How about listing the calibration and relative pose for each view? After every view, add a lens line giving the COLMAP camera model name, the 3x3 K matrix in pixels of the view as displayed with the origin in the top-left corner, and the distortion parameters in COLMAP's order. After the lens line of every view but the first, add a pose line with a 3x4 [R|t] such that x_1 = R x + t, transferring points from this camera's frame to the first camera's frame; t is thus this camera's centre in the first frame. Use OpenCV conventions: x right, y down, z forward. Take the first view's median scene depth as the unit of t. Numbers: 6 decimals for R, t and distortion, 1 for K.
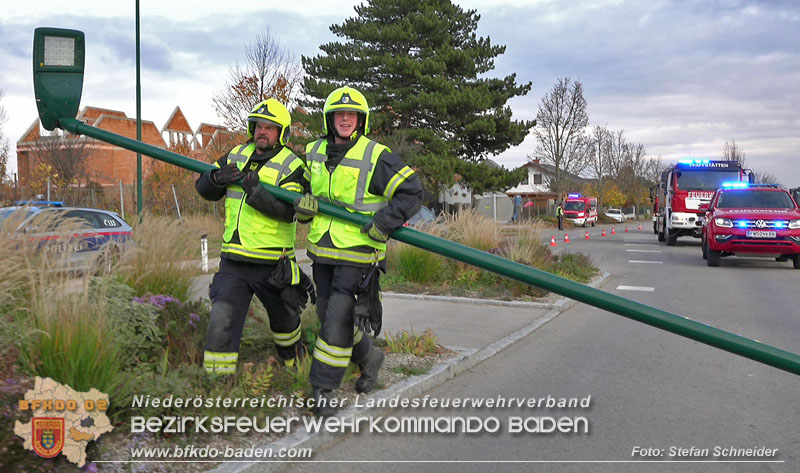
lens RADIAL K [[638.5, 0, 409.9], [0, 638.5, 233.6], [0, 0, 1]] dist [-0.007444, -0.007484]
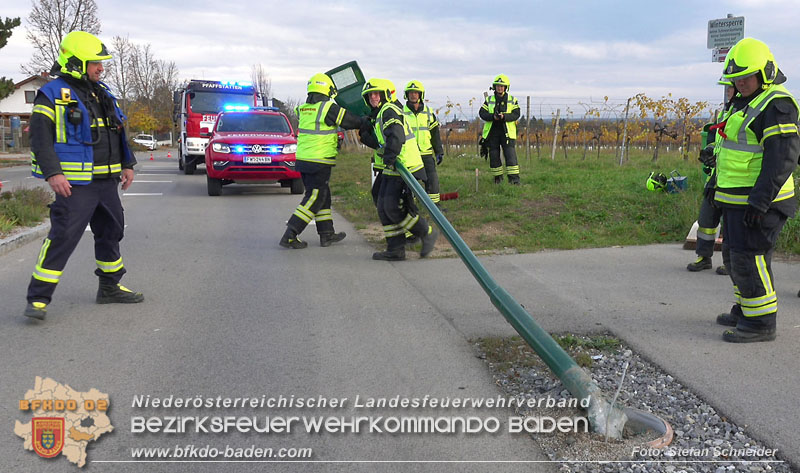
lens RADIAL K [[665.6, 0, 452.3], [0, 665.6, 235.7], [0, 0, 1]] dist [-0.006963, -0.004023]
pose [[0.762553, -0.088471, 0.640848, 0.053771], [0.017386, 0.993050, 0.116405, 0.001363], [-0.646693, -0.077623, 0.758791, 0.017510]]
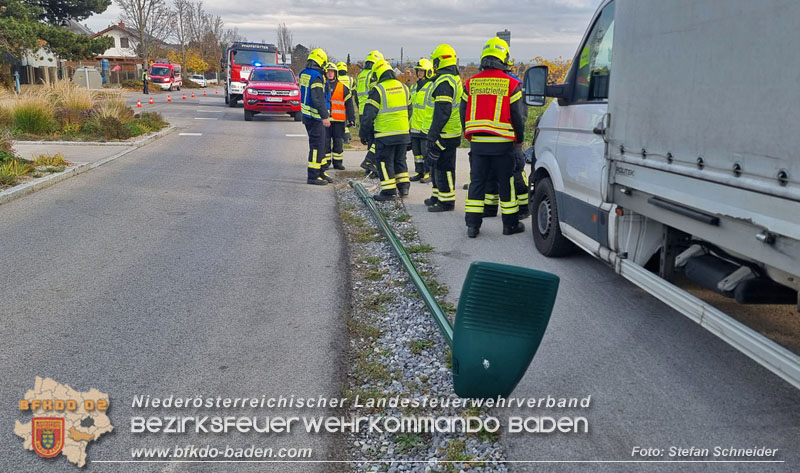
lens RADIAL K [[638.5, 0, 409.9], [0, 638.5, 233.6], [0, 0, 1]] dist [-0.007444, -0.007484]
pose [[0.825175, -0.111462, 0.553772, -0.037289], [-0.008450, 0.977794, 0.209399, -0.003406], [-0.564814, -0.177471, 0.805909, -0.231799]]
